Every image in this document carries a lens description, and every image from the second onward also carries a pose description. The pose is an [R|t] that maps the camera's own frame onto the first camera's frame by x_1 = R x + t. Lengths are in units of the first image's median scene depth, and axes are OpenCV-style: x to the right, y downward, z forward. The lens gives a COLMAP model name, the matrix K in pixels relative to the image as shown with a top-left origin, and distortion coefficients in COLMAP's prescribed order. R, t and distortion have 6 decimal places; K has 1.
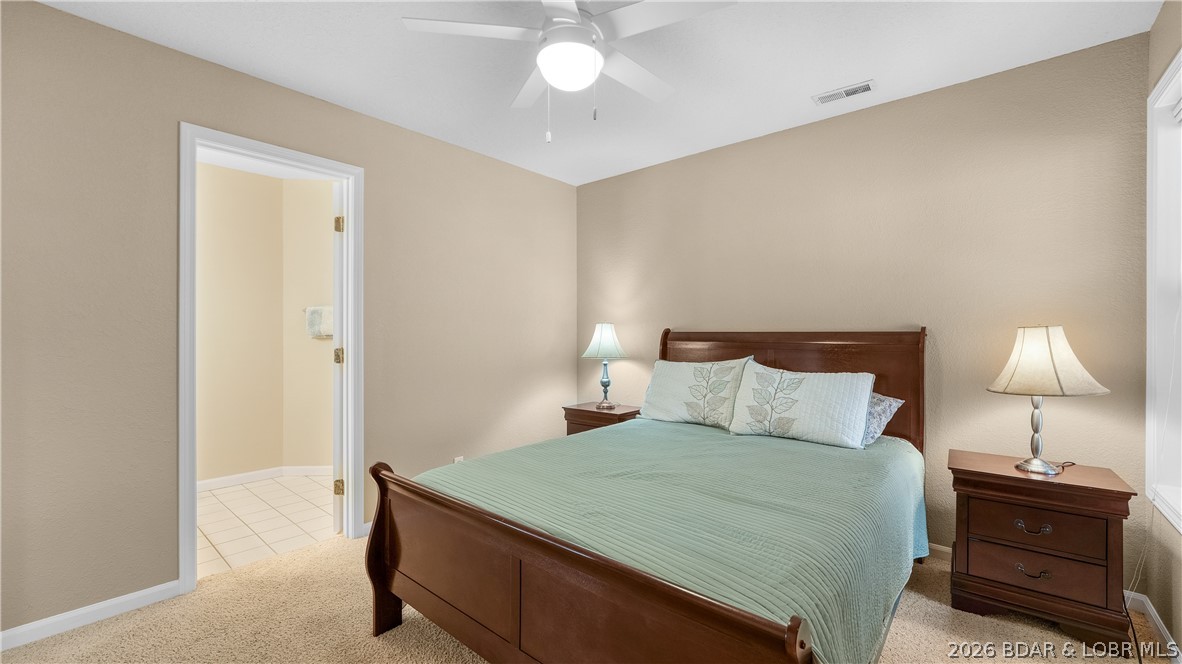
lens RADIAL K [[476.4, 0, 583.3], [0, 476.4, 336.1], [0, 0, 1]] dist [-0.000359, -0.000163]
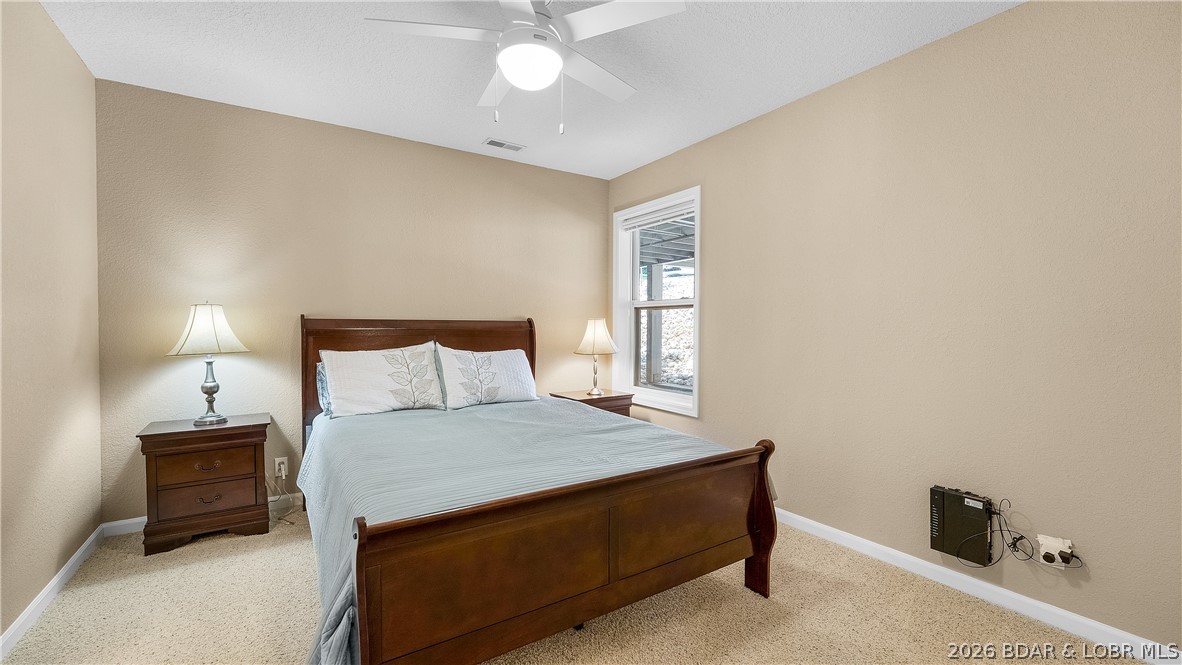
lens RADIAL K [[485.1, 0, 591.0], [0, 485.1, 332.5], [0, 0, 1]] dist [-0.001737, -0.000237]
pose [[0.280200, -0.017373, 0.959785, -0.654648], [-0.003416, 0.999812, 0.019095, -0.002705], [-0.959936, -0.008629, 0.280088, 0.325256]]
